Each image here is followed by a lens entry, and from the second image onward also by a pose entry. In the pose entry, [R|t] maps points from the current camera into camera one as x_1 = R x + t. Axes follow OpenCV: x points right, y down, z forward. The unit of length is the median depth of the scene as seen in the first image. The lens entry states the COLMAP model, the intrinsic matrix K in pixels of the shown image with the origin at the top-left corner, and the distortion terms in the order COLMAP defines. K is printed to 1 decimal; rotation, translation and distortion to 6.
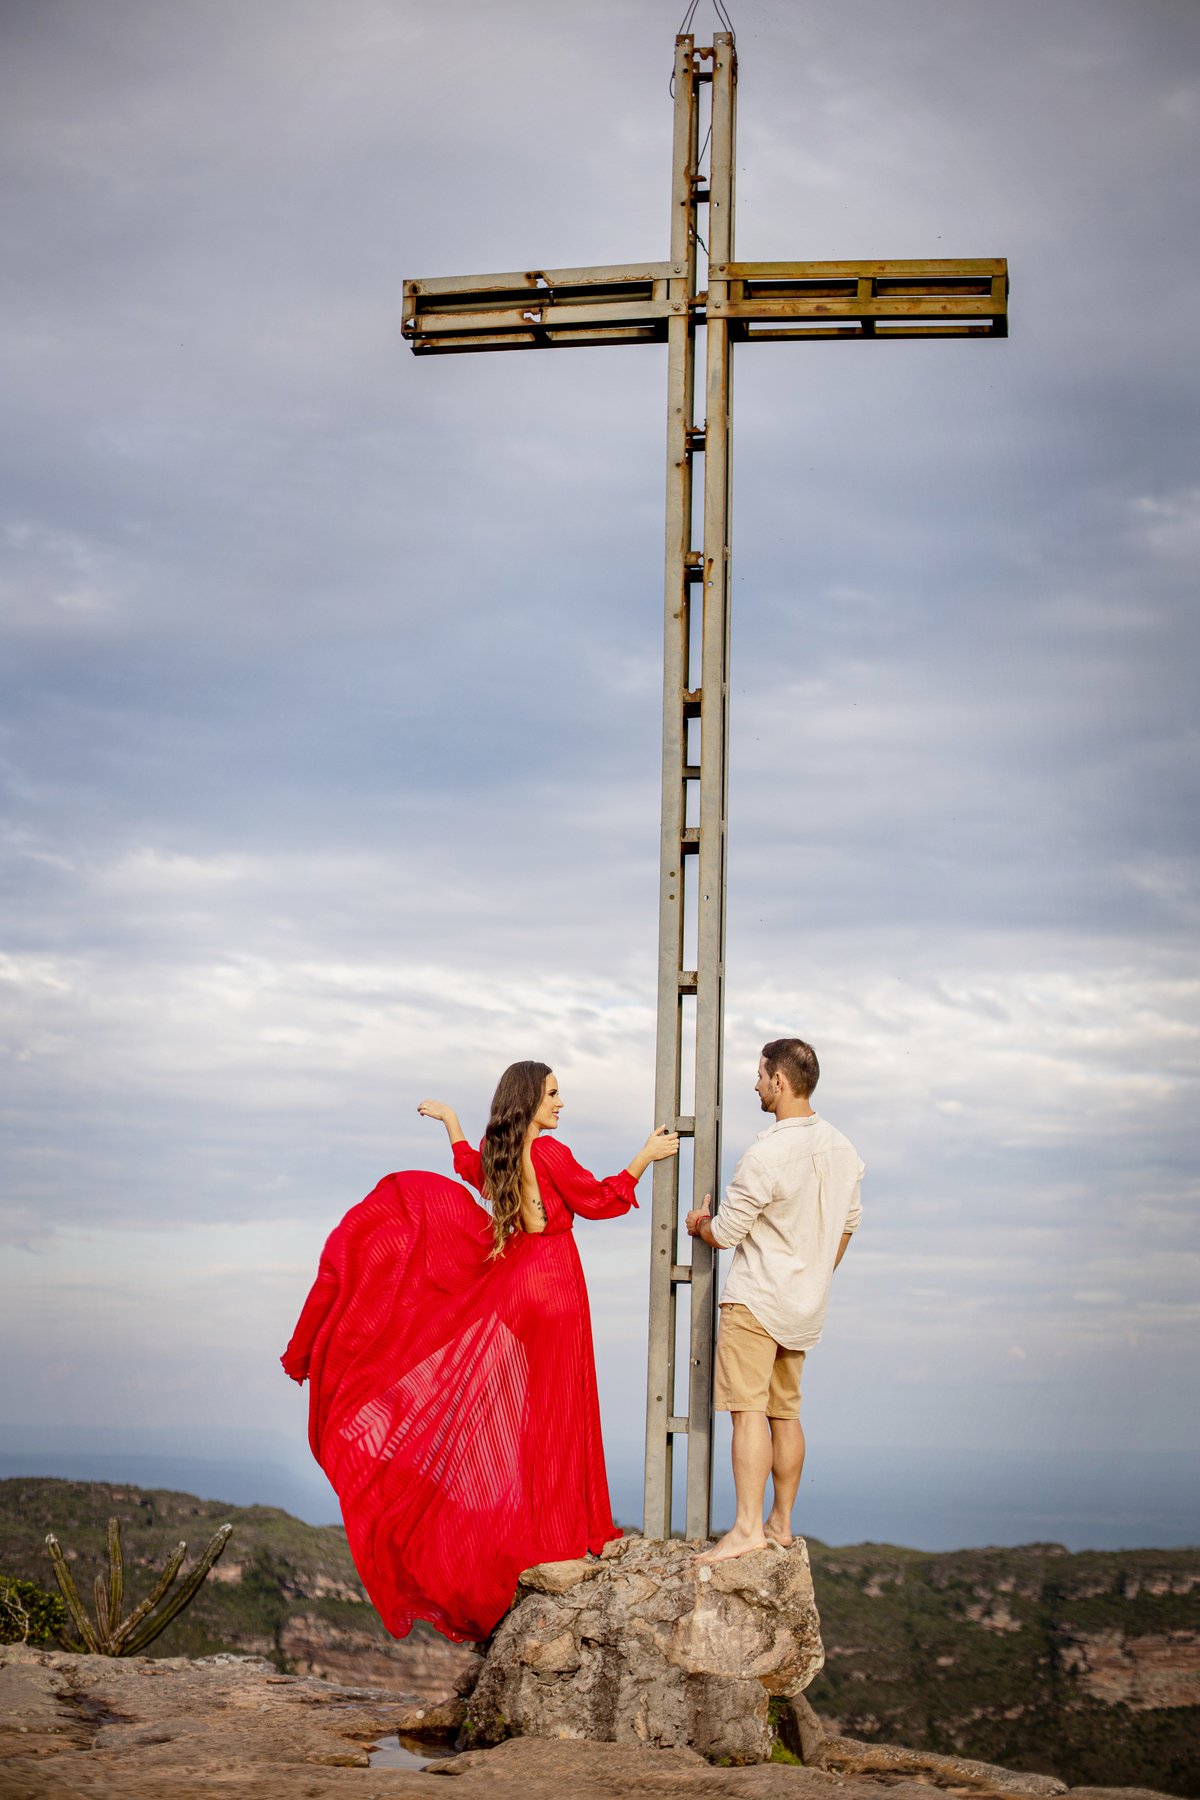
lens RADIAL K [[2673.1, 0, 600.0], [0, 2673.1, 900.0], [0, 0, 1]] dist [-0.128570, 0.066210]
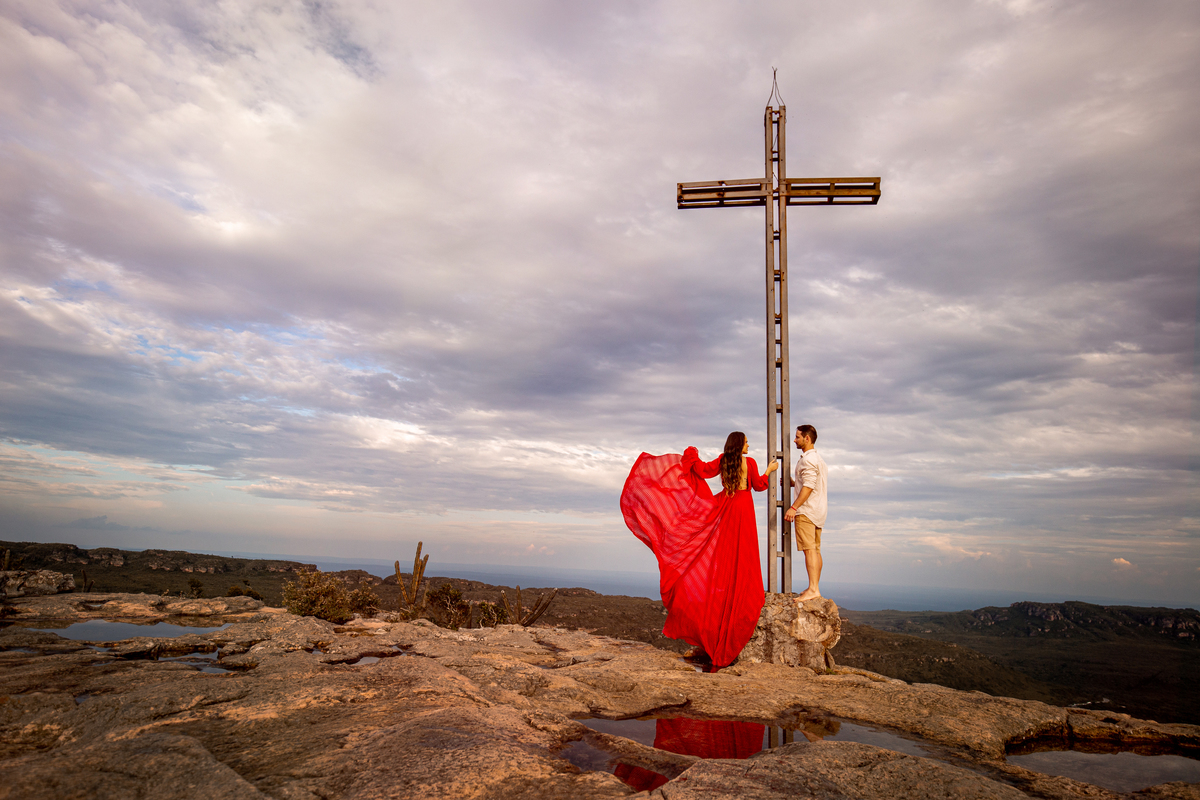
lens RADIAL K [[716.2, 0, 600.0], [0, 716.2, 400.0], [0, 0, 1]] dist [-0.001920, -0.000048]
pose [[0.999696, 0.024460, 0.003254, -0.186773], [-0.024337, 0.999145, -0.033427, 0.057958], [-0.004069, 0.033338, 0.999436, 0.196958]]
